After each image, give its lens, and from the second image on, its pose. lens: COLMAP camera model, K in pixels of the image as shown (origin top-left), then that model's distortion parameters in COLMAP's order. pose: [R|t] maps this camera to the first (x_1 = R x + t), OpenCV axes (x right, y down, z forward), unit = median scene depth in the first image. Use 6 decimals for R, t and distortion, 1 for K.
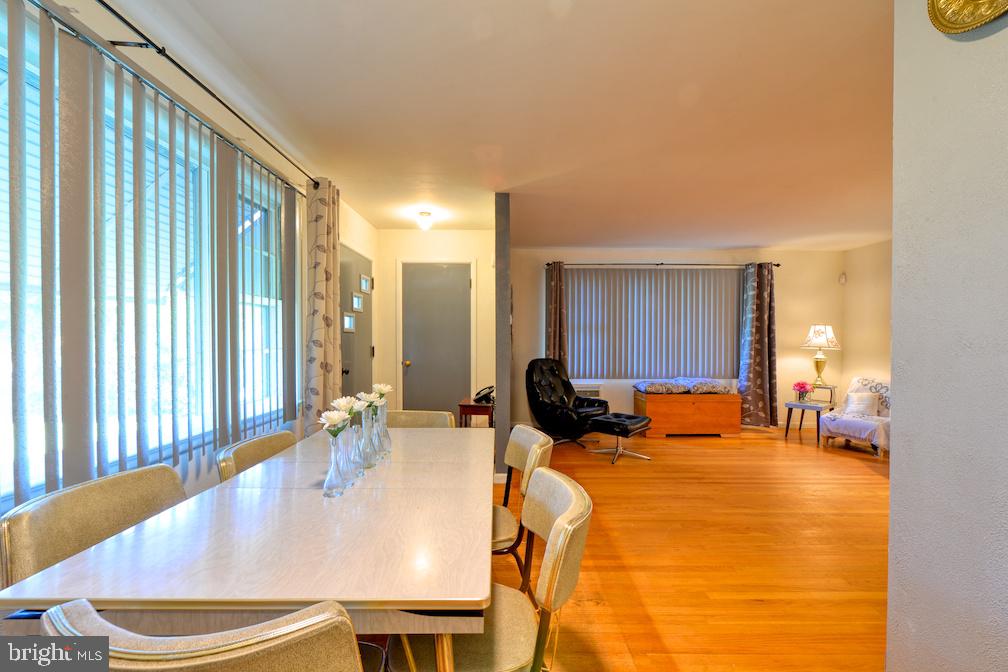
lens RADIAL K [[417.8, 0, 502.1], [0, 417.8, 345.1], [0, 0, 1]] dist [-0.000304, -0.000079]
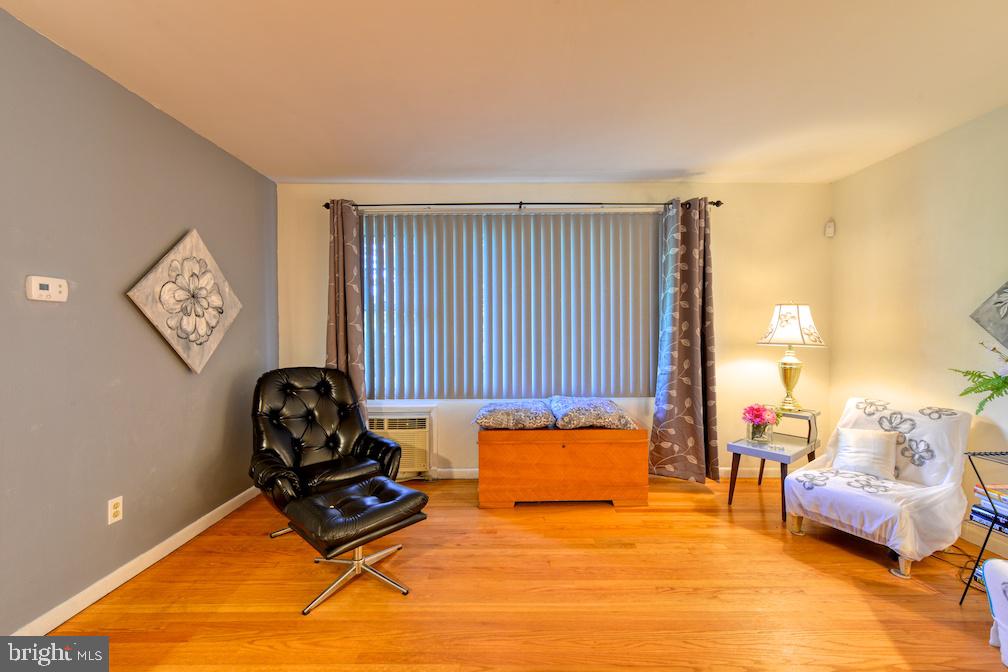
lens RADIAL K [[416.3, 0, 504.0], [0, 416.3, 336.0], [0, 0, 1]] dist [0.001500, 0.000184]
pose [[0.999957, -0.008947, 0.002296, 0.363263], [0.008950, 0.999959, -0.001396, -0.007953], [-0.002283, 0.001417, 0.999996, 0.424131]]
